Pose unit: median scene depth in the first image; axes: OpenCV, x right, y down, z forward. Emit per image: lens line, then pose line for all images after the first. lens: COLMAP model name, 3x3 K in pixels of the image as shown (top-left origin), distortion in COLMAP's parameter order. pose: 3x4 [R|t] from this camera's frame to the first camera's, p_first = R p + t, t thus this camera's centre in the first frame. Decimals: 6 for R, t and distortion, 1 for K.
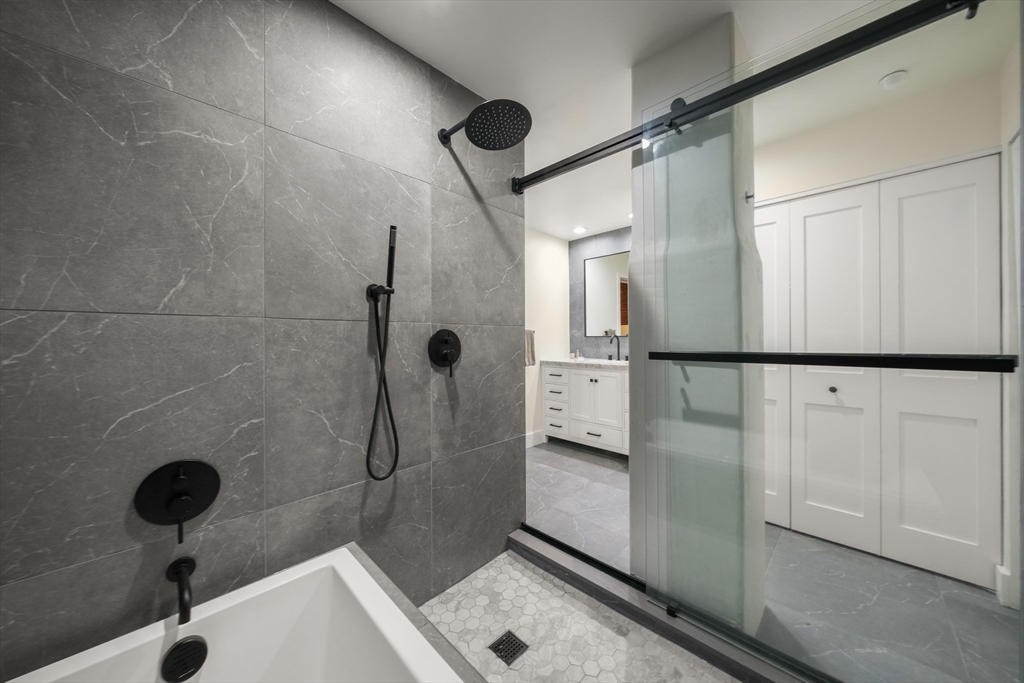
lens RADIAL K [[349.1, 0, 512.0], [0, 349.1, 341.5], [0, 0, 1]] dist [0.000015, -0.000001]
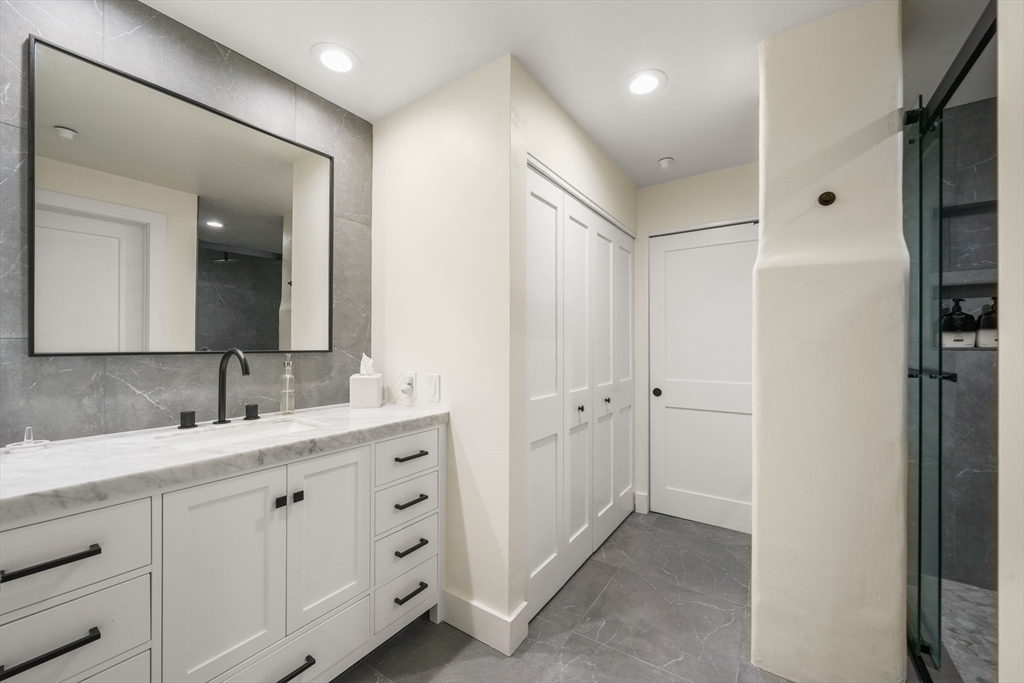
lens RADIAL K [[407.6, 0, 508.8], [0, 407.6, 347.8], [0, 0, 1]] dist [-0.000454, 0.000017]
pose [[-0.186229, -0.005097, 0.982493, -0.135879], [0.010616, 0.999918, 0.007200, -0.018605], [-0.982449, 0.011771, -0.186160, 0.785749]]
